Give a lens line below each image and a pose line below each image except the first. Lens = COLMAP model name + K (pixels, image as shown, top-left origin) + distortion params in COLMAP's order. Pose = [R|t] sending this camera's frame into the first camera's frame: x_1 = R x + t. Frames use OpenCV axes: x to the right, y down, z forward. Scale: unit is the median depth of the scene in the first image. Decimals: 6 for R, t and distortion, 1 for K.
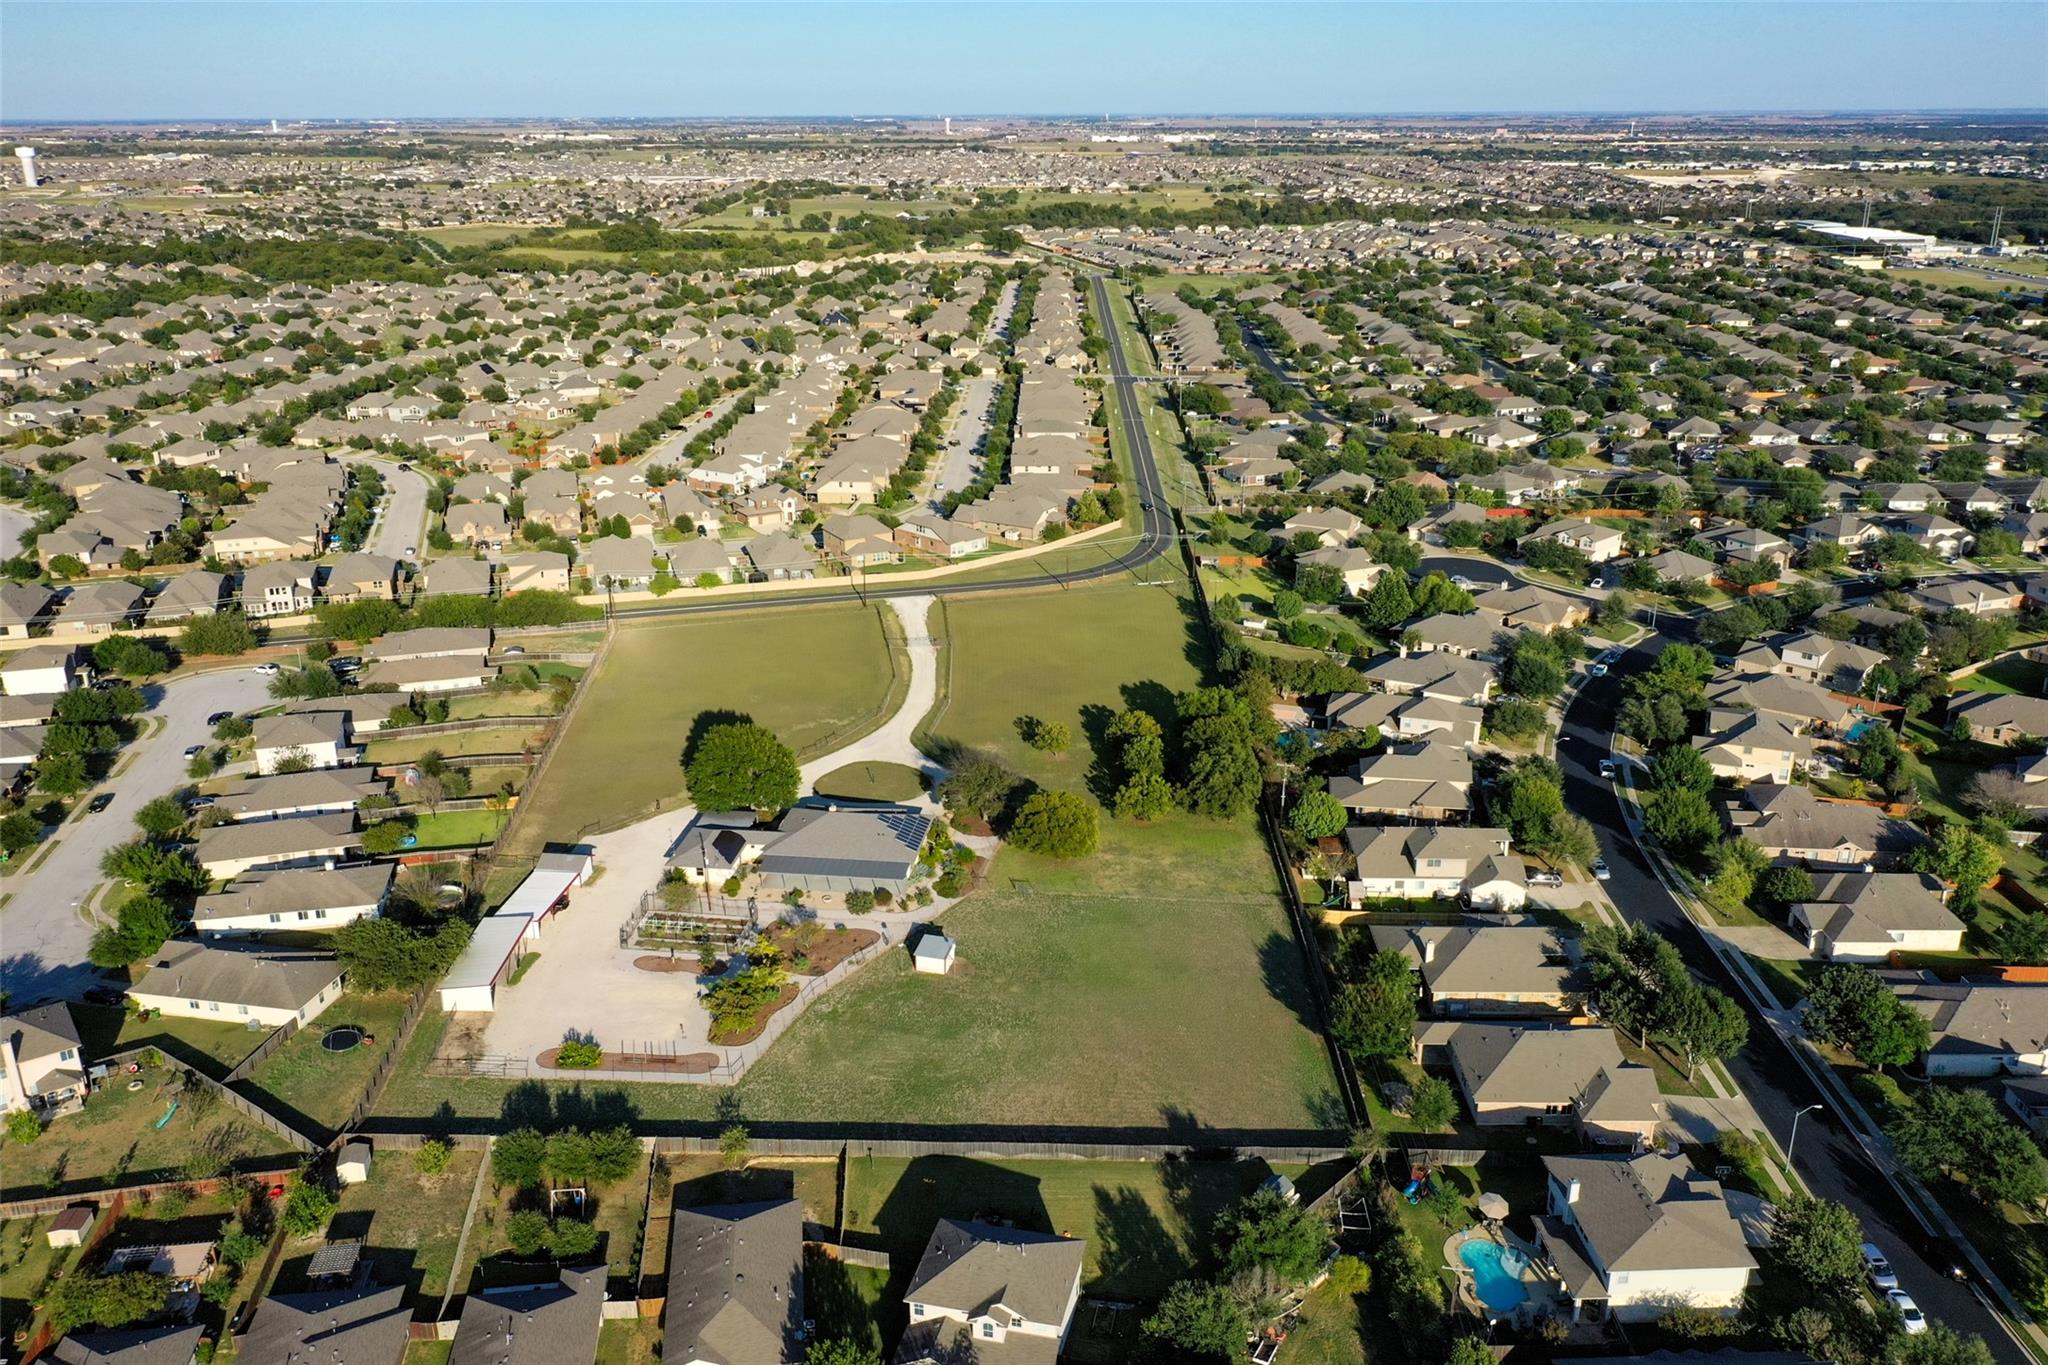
lens RADIAL K [[1596.8, 0, 1024.0], [0, 1596.8, 682.5], [0, 0, 1]] dist [0.002457, -0.005075]
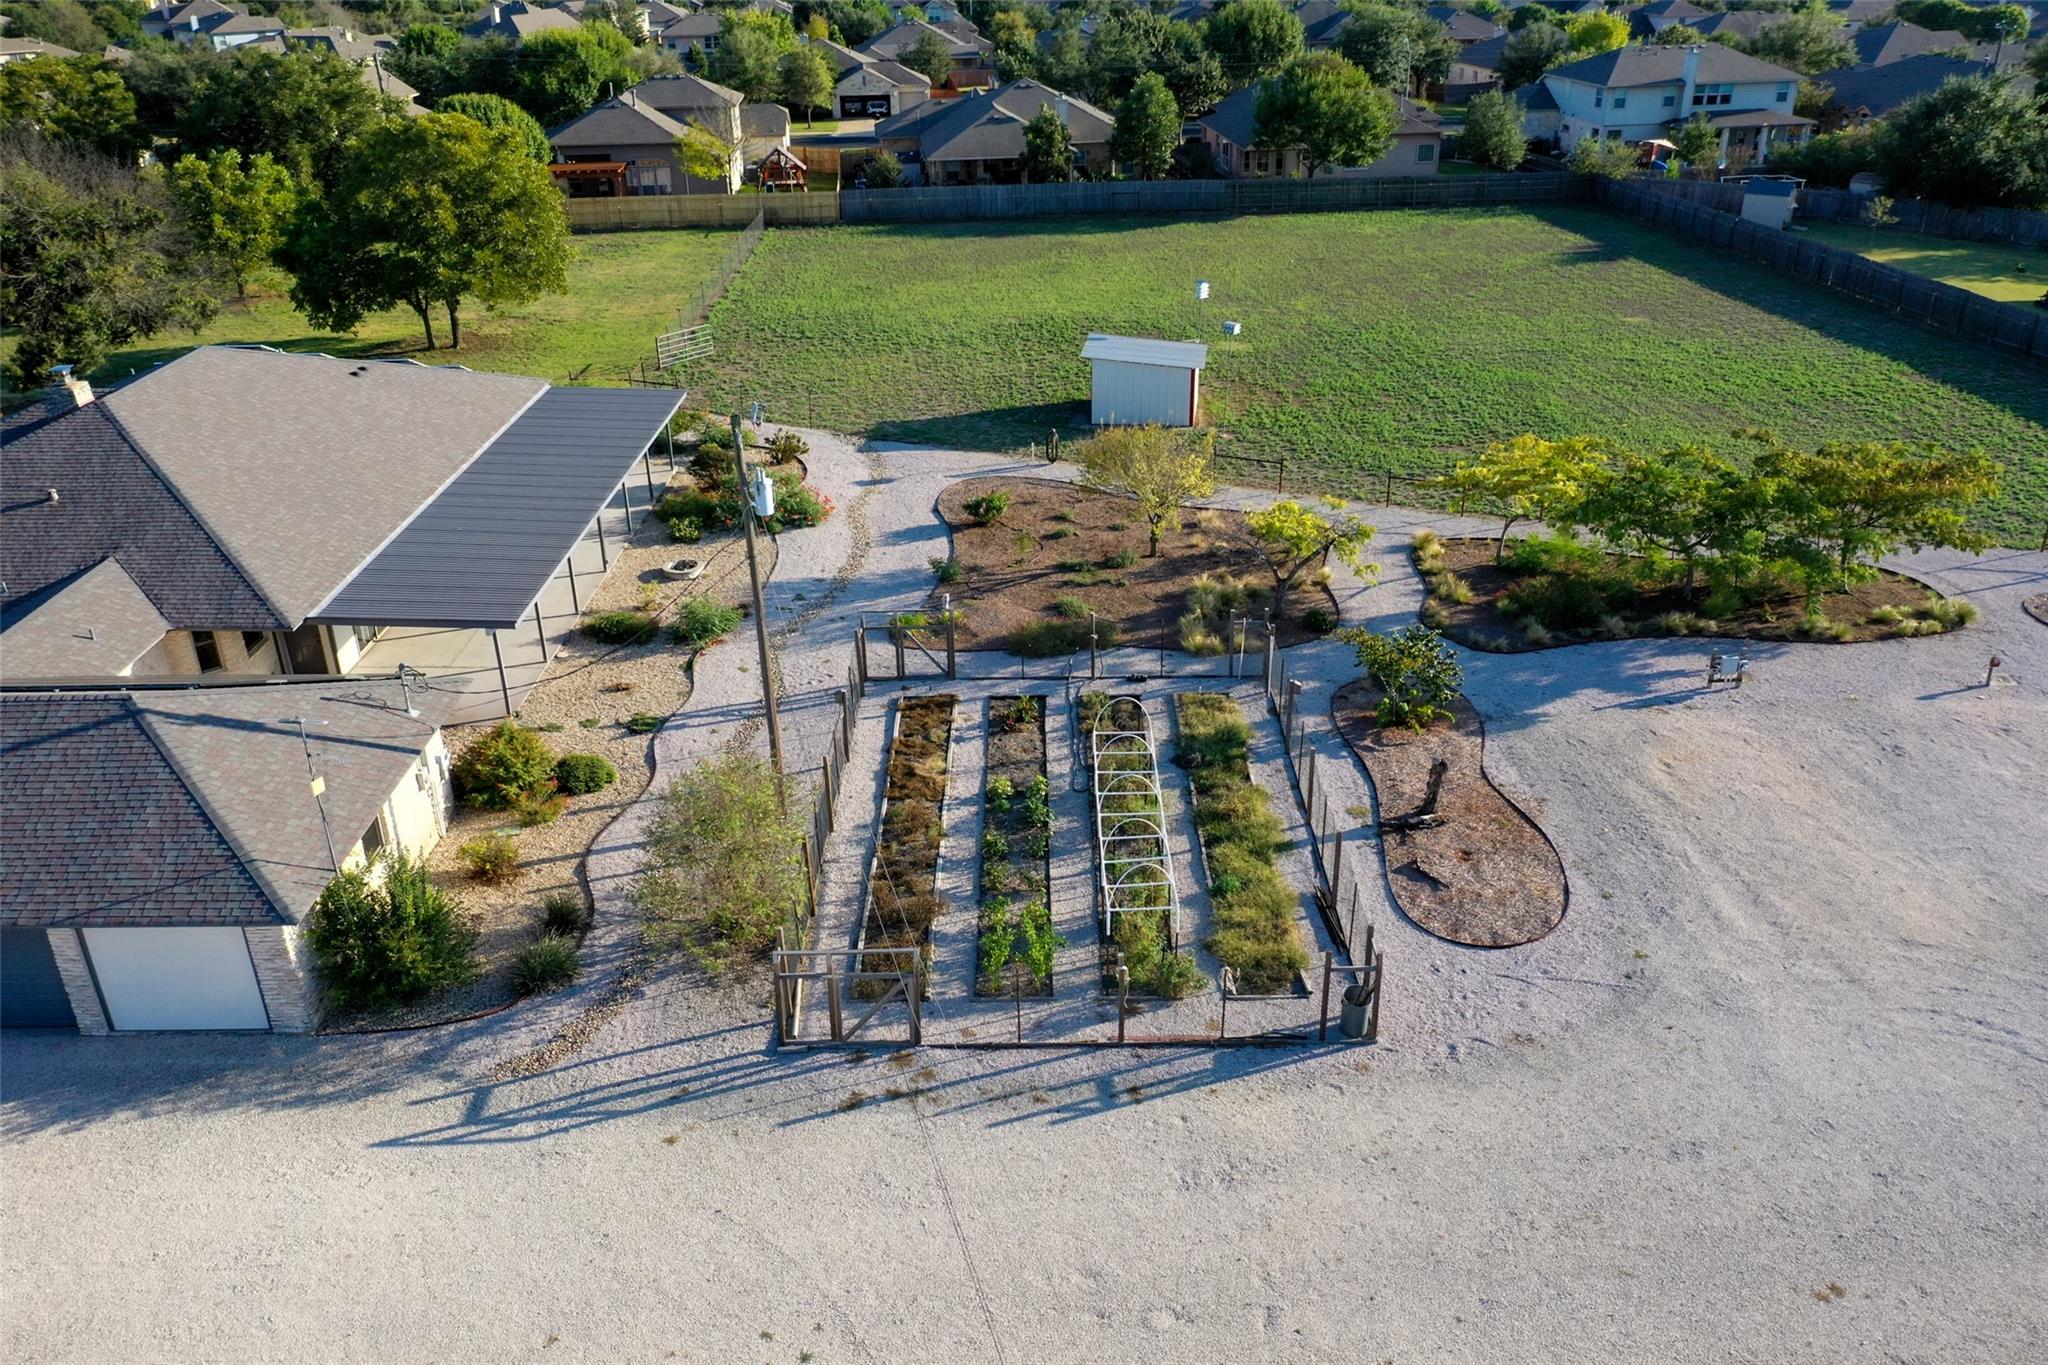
lens RADIAL K [[1596.8, 0, 1024.0], [0, 1596.8, 682.5], [0, 0, 1]] dist [0.002457, -0.005075]
pose [[-0.122419, -0.428561, 0.895181, -0.332365], [0.345597, 0.827108, 0.443233, 0.064028], [-0.930364, 0.363632, 0.046856, 0.934461]]
